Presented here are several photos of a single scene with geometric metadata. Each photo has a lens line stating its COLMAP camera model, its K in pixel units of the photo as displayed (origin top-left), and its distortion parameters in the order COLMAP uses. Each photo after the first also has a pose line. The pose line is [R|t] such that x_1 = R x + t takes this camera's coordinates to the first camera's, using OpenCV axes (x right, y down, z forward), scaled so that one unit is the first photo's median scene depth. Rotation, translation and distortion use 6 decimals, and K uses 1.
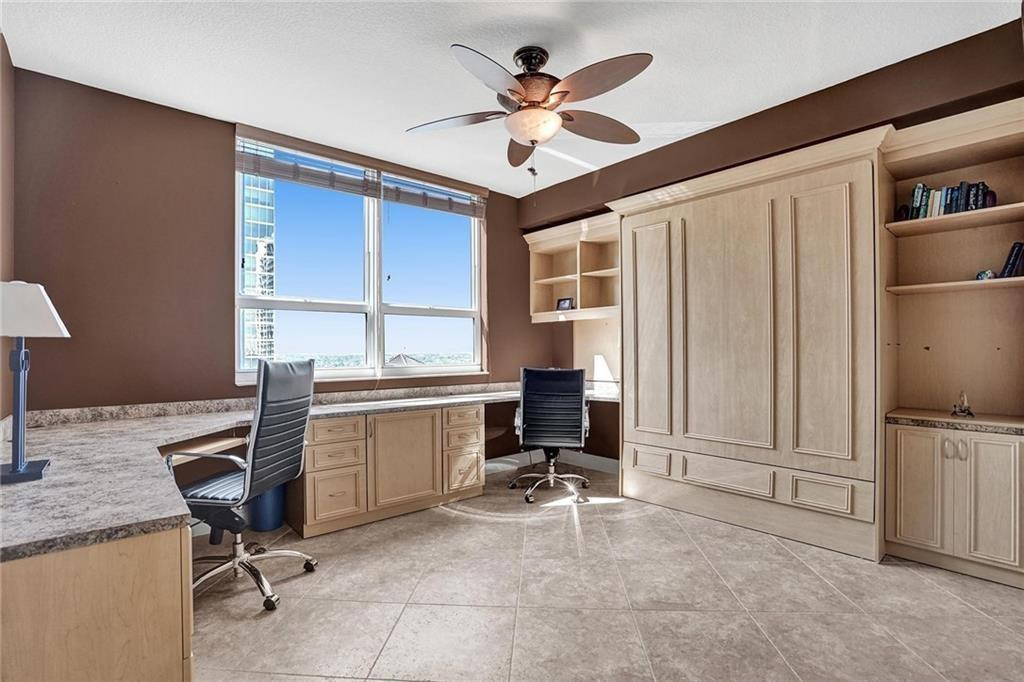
lens RADIAL K [[494.3, 0, 509.1], [0, 494.3, 347.3], [0, 0, 1]] dist [-0.047190, 0.000358]
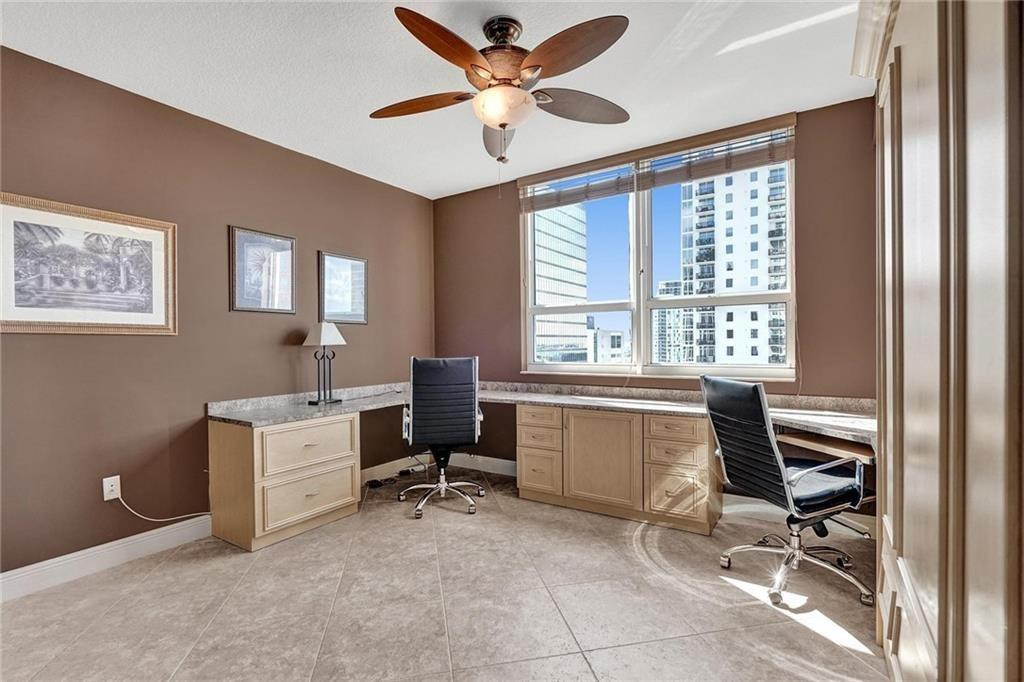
lens RADIAL K [[473.4, 0, 507.3], [0, 473.4, 347.4], [0, 0, 1]] dist [0.000714, 0.000278]
pose [[0.262590, 0.009373, -0.964862, 0.731761], [0.014161, 0.999808, 0.013566, -0.013212], [0.964804, -0.017226, 0.262407, 0.639506]]
